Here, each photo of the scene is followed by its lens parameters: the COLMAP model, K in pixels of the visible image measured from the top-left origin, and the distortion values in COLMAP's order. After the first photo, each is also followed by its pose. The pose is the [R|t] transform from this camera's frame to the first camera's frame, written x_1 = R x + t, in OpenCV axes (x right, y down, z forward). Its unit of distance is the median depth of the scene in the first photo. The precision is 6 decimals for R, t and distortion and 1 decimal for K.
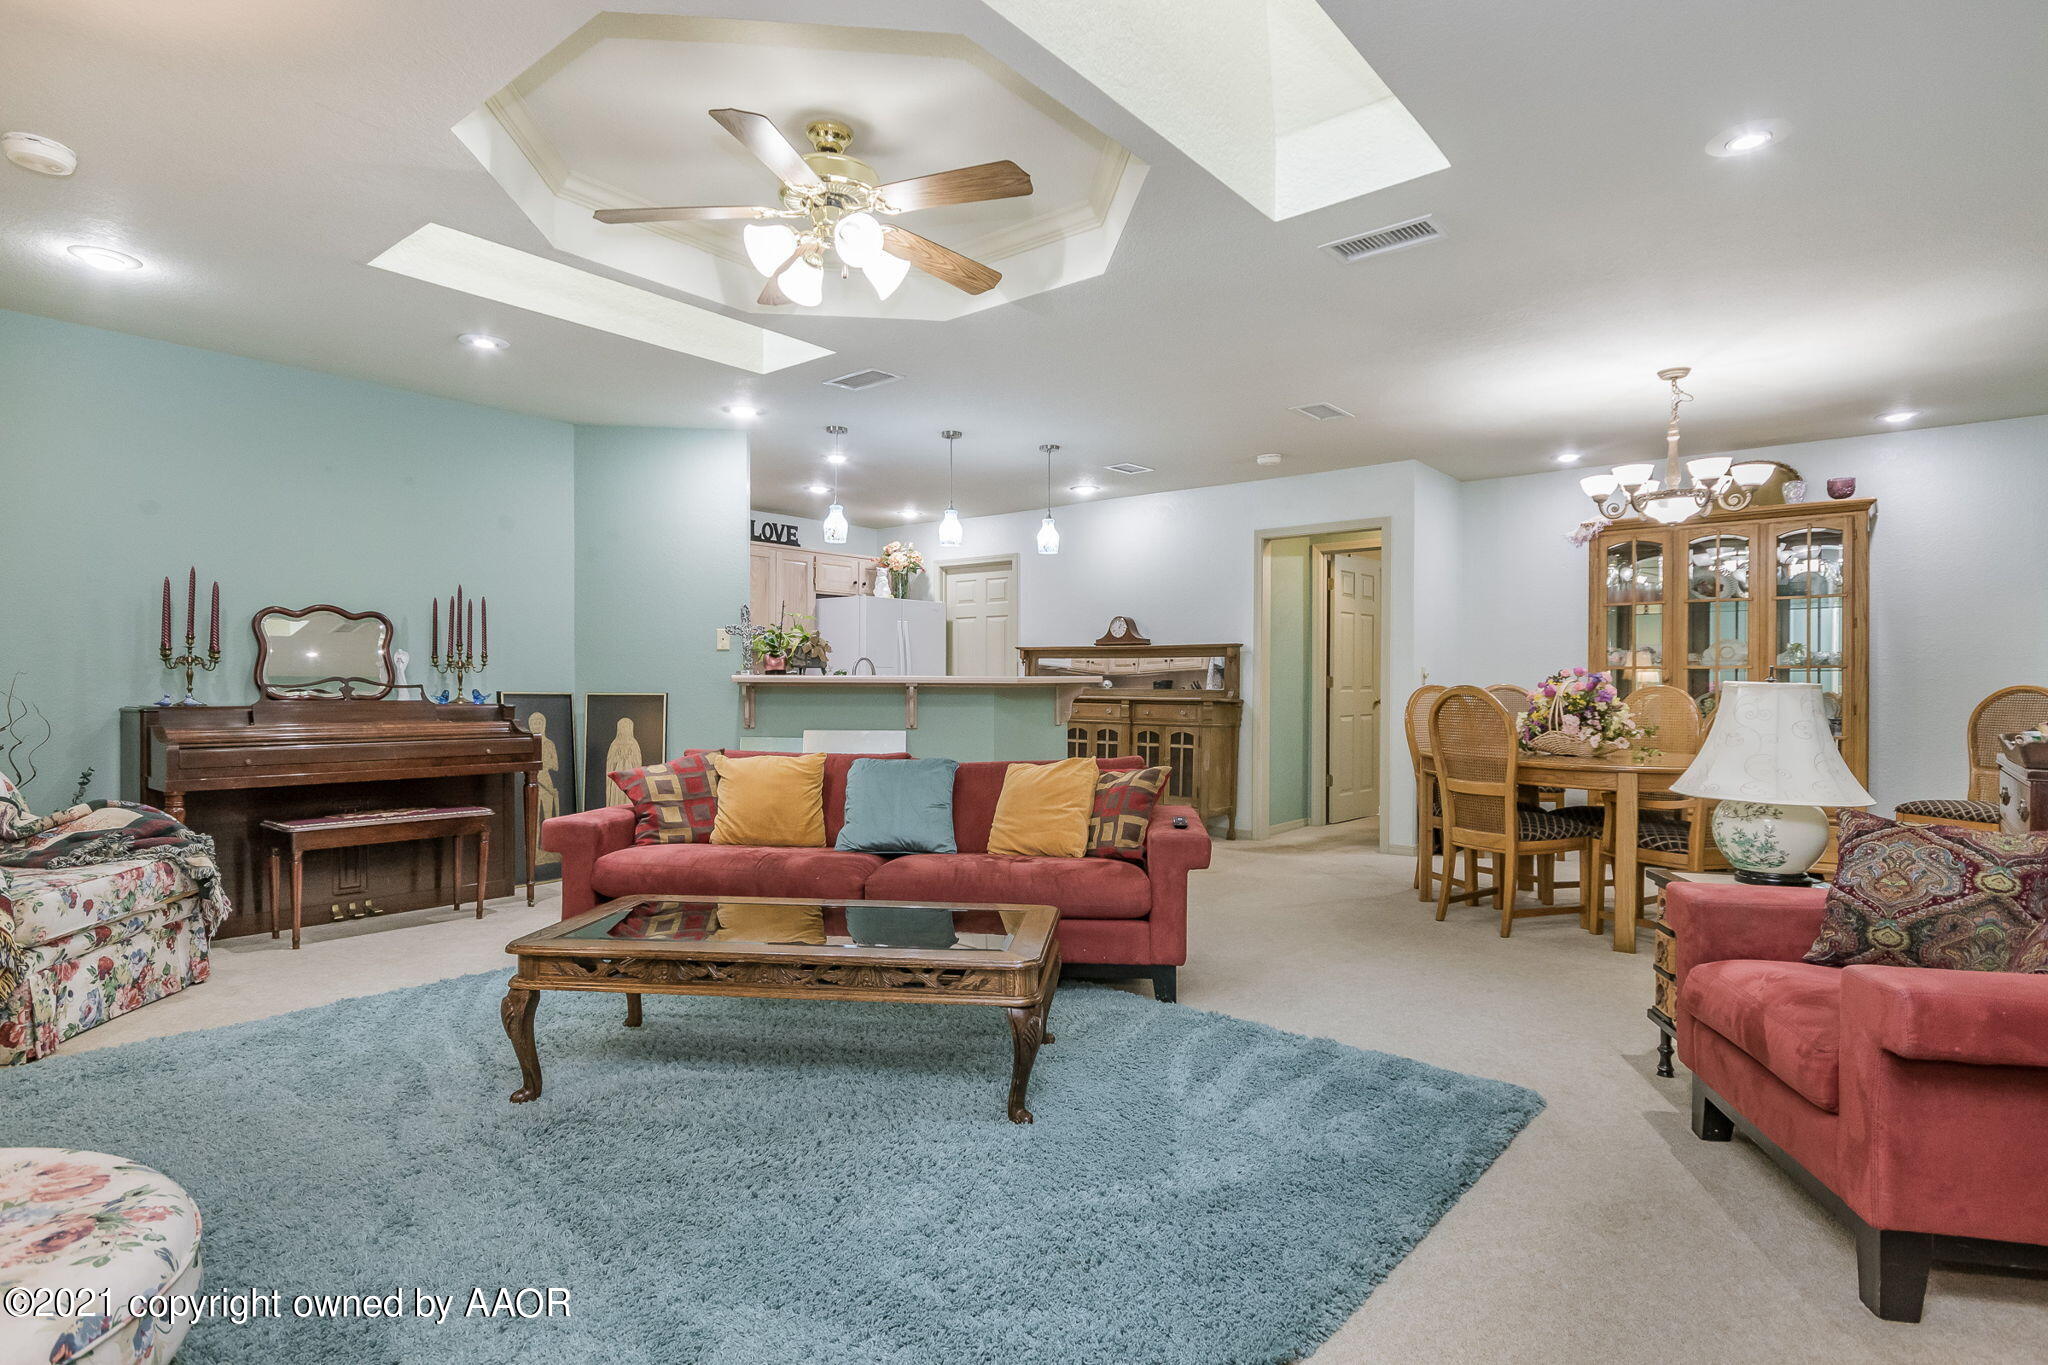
lens RADIAL K [[1053.9, 0, 1024.0], [0, 1053.9, 682.5], [0, 0, 1]] dist [-0.000449, -0.000349]
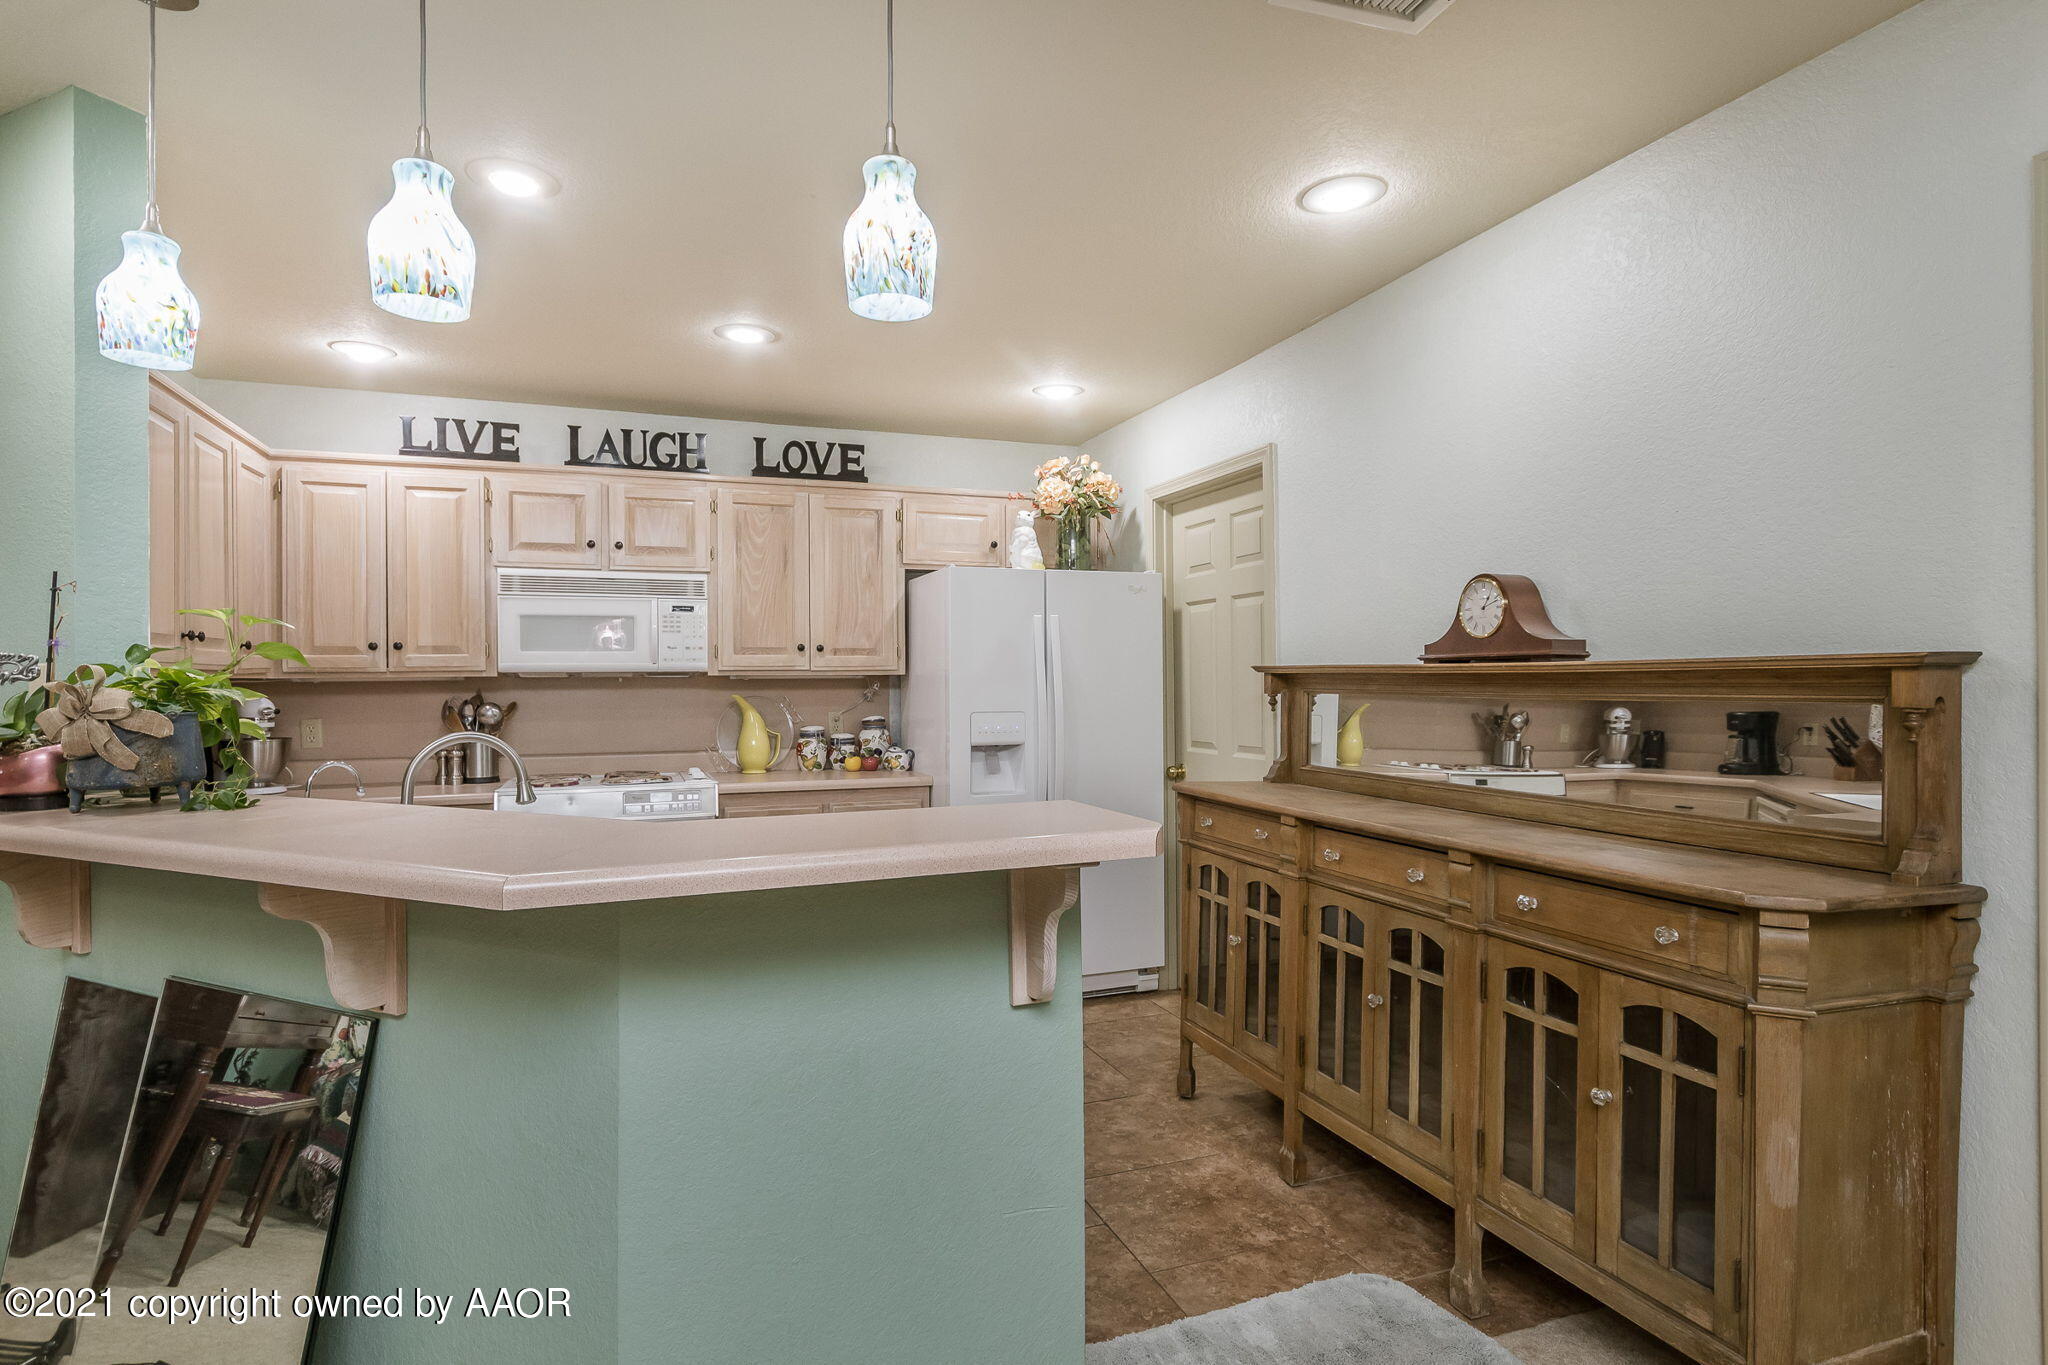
lens RADIAL K [[1053.9, 0, 1024.0], [0, 1053.9, 682.5], [0, 0, 1]] dist [-0.000449, -0.000349]
pose [[0.866281, -0.010774, -0.499440, 0.120596], [0.010912, 0.999937, -0.002645, -0.026975], [0.499437, -0.003159, 0.866344, 0.594570]]
